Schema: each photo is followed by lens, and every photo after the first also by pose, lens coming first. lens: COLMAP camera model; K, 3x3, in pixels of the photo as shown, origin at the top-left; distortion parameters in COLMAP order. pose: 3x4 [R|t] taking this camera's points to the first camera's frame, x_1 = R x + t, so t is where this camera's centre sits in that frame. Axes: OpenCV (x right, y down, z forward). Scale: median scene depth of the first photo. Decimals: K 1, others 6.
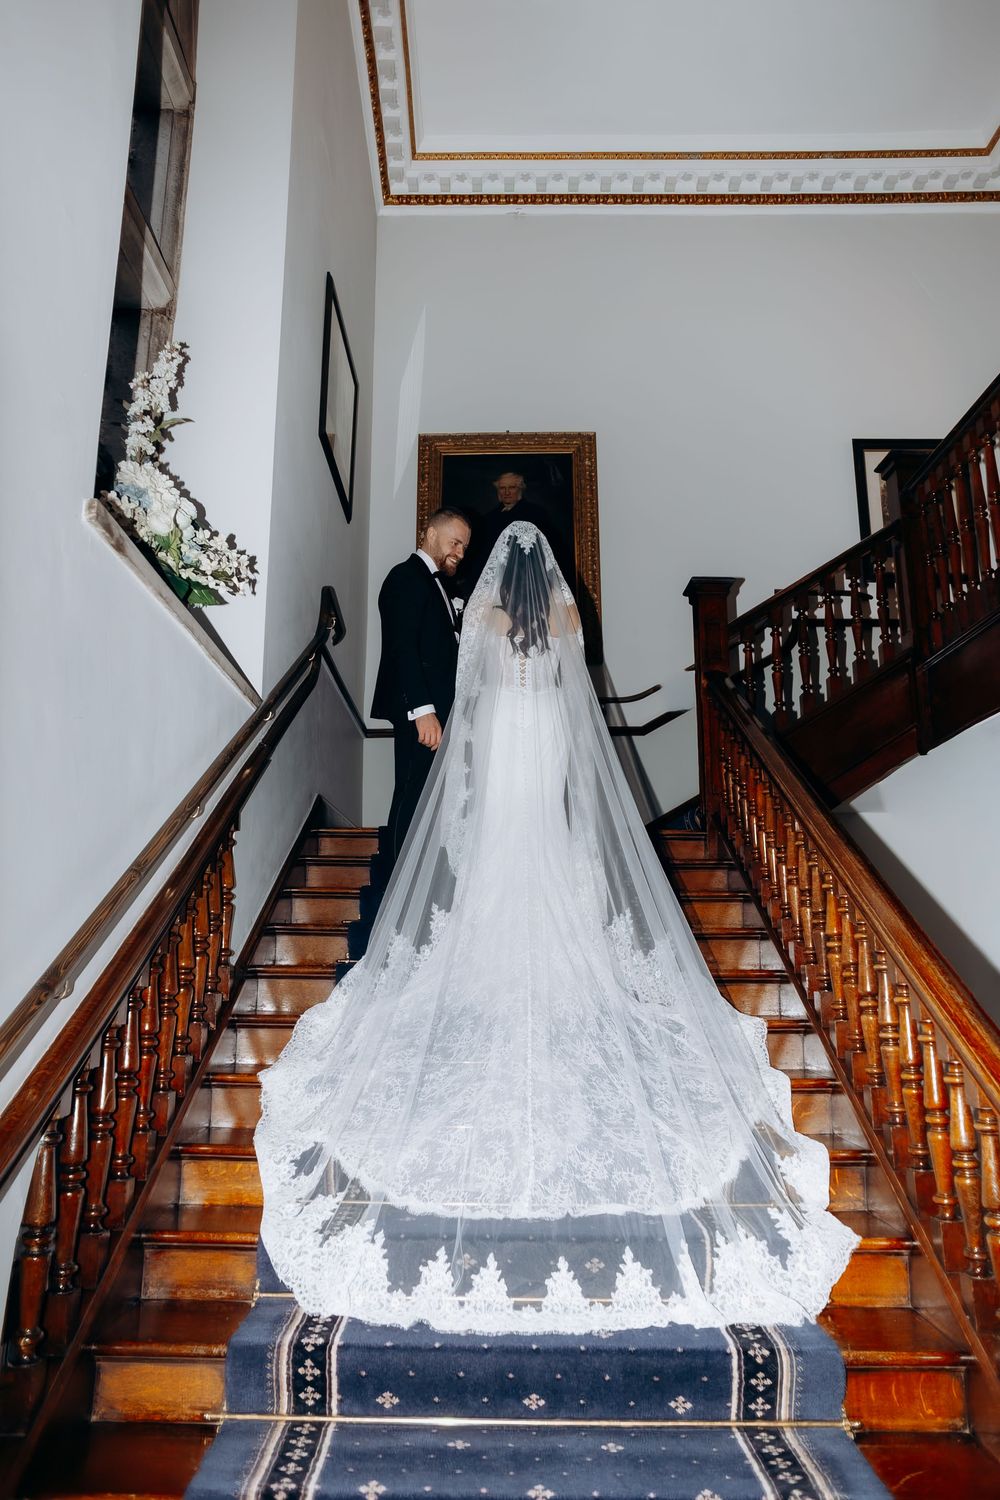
lens RADIAL K [[1076.4, 0, 500.0], [0, 1076.4, 750.0], [0, 0, 1]] dist [0.004273, 0.007977]
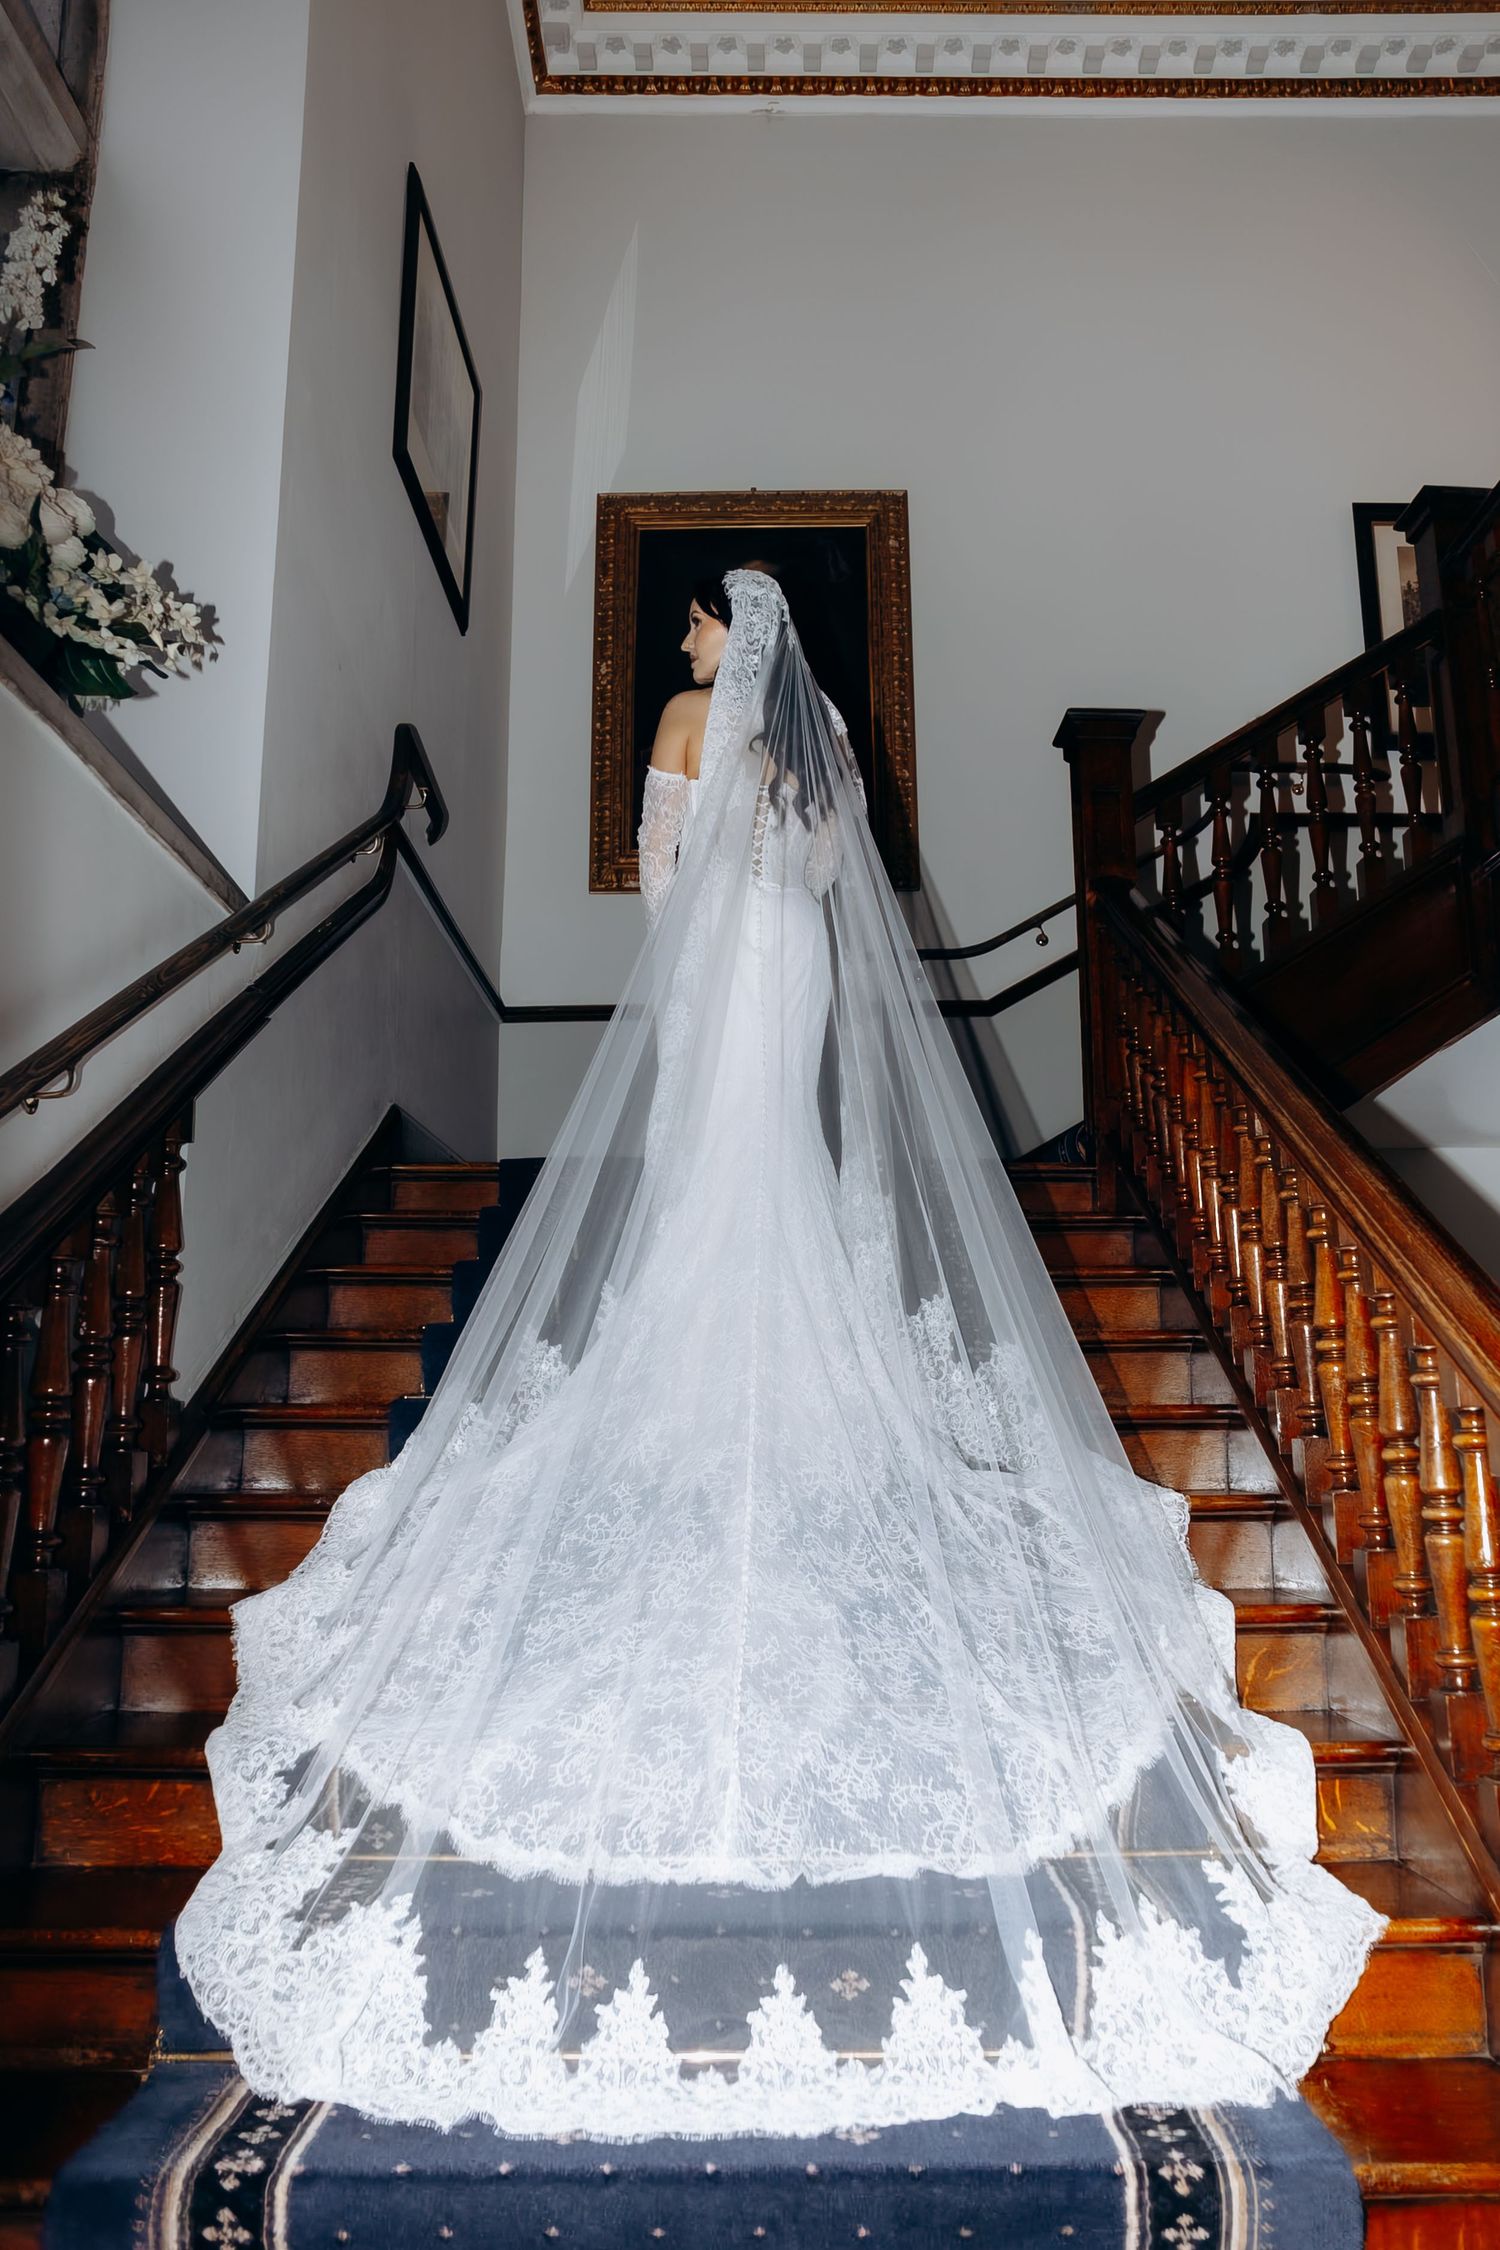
lens RADIAL K [[1740.5, 0, 812.1], [0, 1740.5, 1119.4], [0, 0, 1]] dist [-0.011915, 0.048742]
pose [[0.999806, -0.005487, 0.018913, 0.053057], [0.005158, 0.999836, 0.017366, 0.064869], [-0.019005, -0.017265, 0.999670, 0.196913]]
